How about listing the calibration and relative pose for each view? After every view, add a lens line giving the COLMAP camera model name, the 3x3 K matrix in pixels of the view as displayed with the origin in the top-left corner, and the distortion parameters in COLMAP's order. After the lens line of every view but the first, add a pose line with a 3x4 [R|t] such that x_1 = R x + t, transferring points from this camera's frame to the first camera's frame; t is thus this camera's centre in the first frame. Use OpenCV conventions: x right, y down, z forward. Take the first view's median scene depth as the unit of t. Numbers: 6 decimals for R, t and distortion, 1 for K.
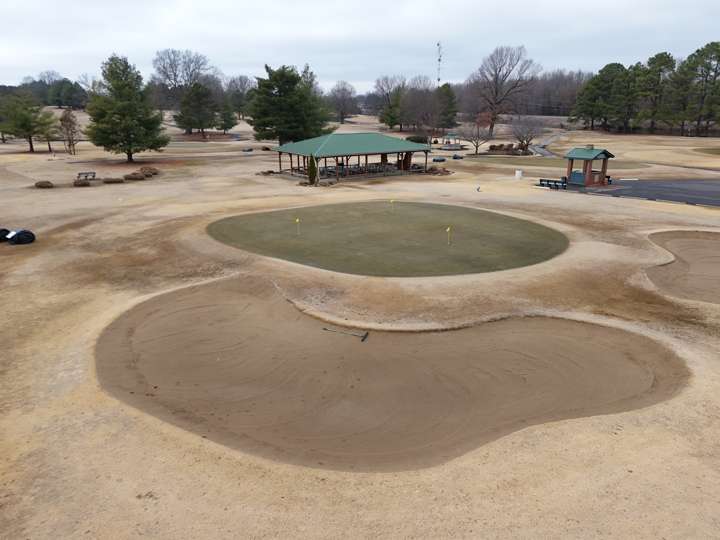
lens RADIAL K [[521.3, 0, 360.0], [0, 521.3, 270.0], [0, 0, 1]] dist [0.074198, -0.066783]
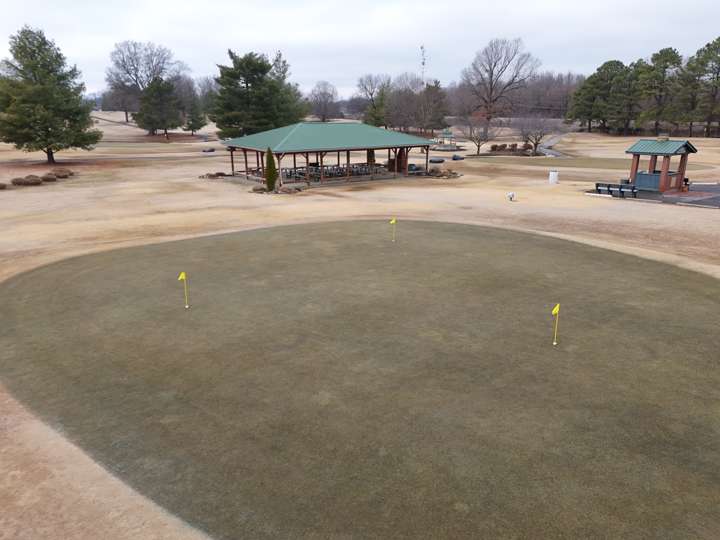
lens RADIAL K [[521.3, 0, 360.0], [0, 521.3, 270.0], [0, 0, 1]] dist [0.074198, -0.066783]
pose [[0.999508, -0.006977, 0.030583, 0.003958], [0.007313, 0.999914, -0.010880, -0.031640], [-0.030505, 0.011099, 0.999473, 0.189261]]
